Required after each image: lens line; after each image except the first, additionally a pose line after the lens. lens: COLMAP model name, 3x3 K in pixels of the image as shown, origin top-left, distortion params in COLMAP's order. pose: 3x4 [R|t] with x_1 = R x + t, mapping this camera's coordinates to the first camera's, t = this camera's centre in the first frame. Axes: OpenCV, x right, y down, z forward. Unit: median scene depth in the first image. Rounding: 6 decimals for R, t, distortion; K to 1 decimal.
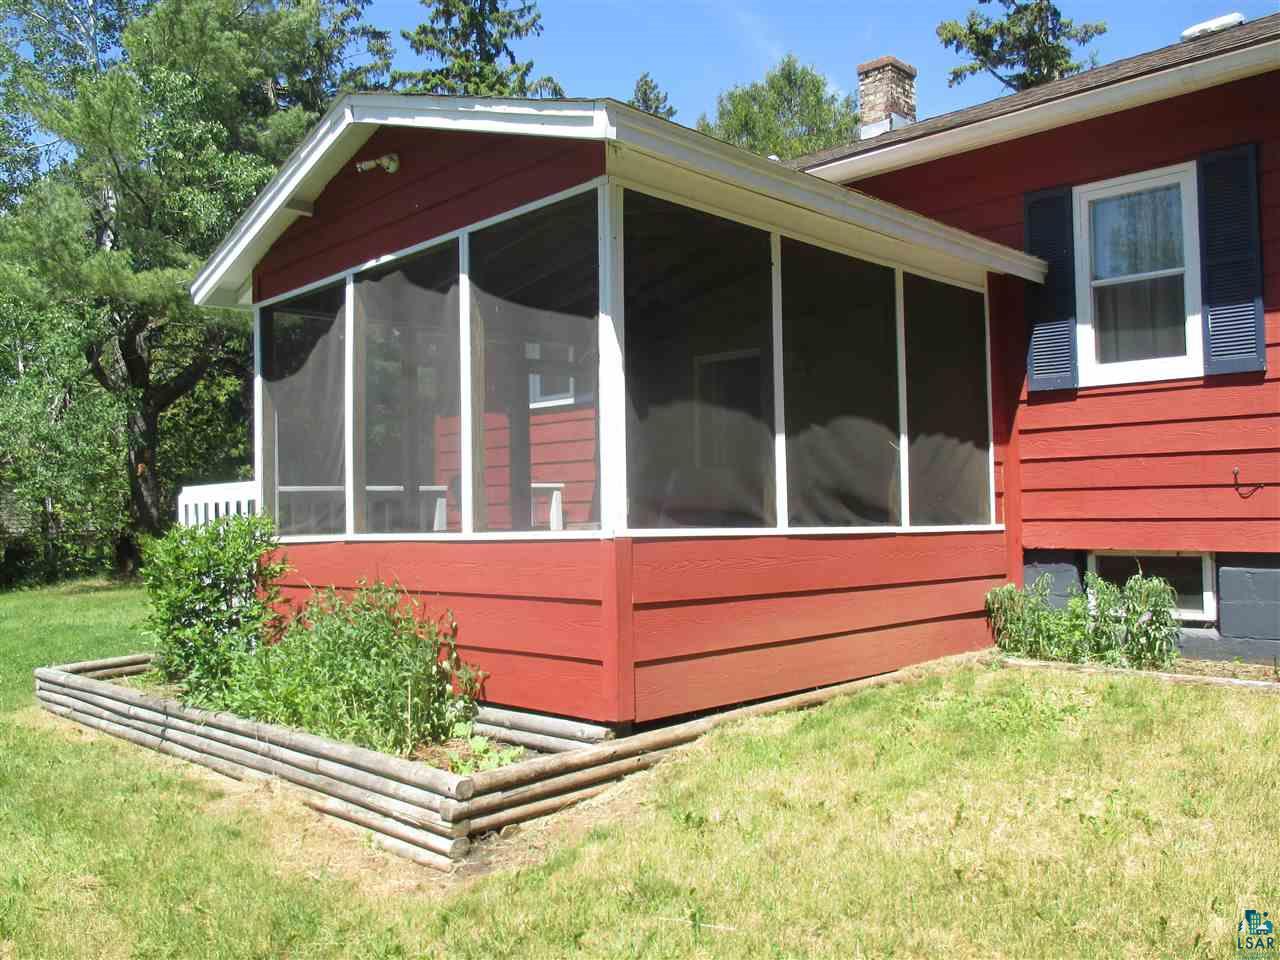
lens RADIAL K [[1089.5, 0, 640.7], [0, 1089.5, 476.5], [0, 0, 1]] dist [-0.025324, -0.011532]
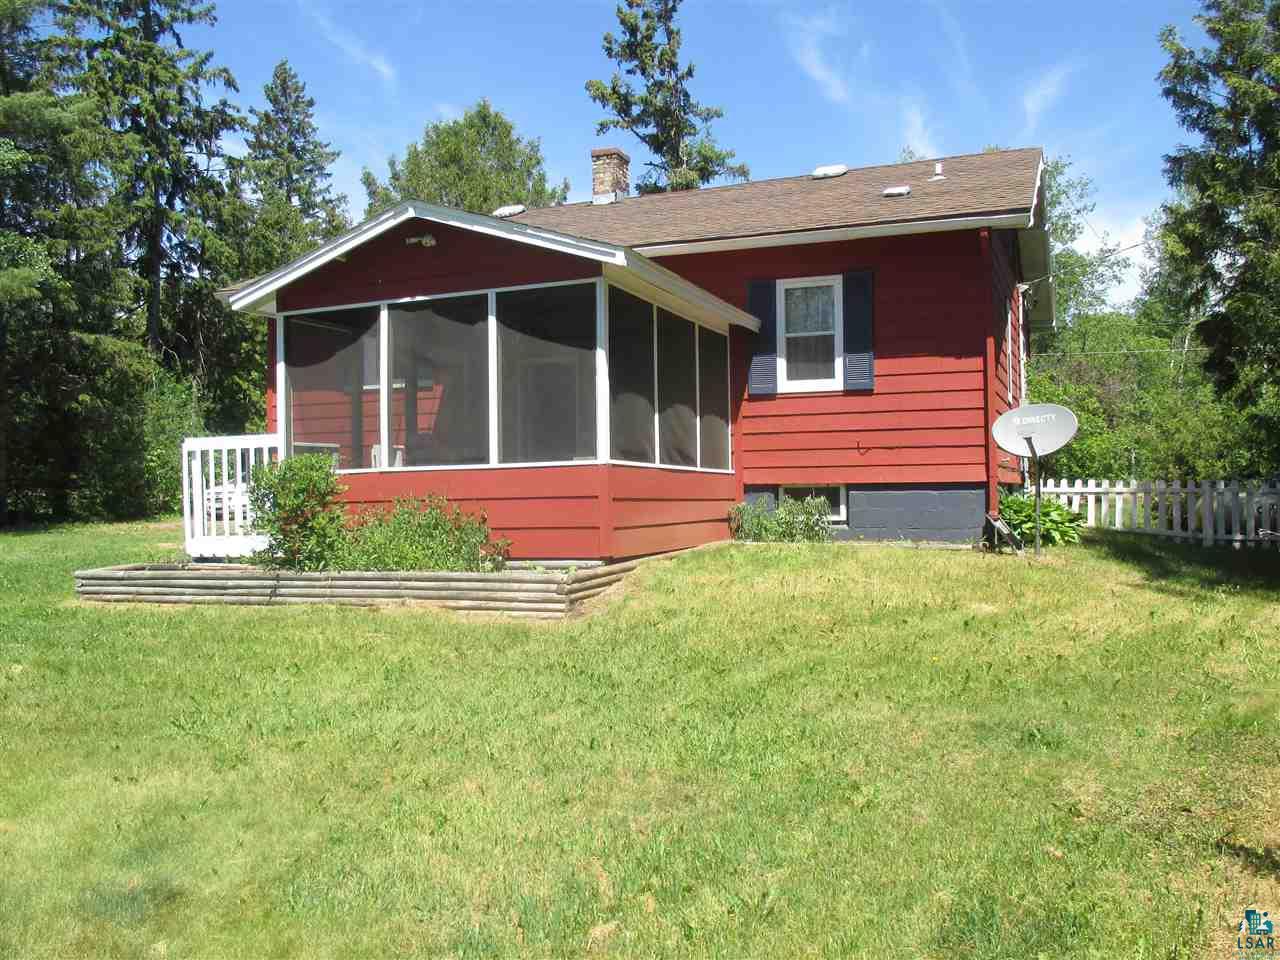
lens RADIAL K [[1089.5, 0, 638.8], [0, 1089.5, 483.1], [0, 0, 1]] dist [-0.025324, -0.011532]
pose [[0.923249, 0.008999, 0.384097, -0.496506], [-0.017143, 0.999695, 0.017783, 0.038139], [-0.383820, -0.023003, 0.923121, -0.572760]]
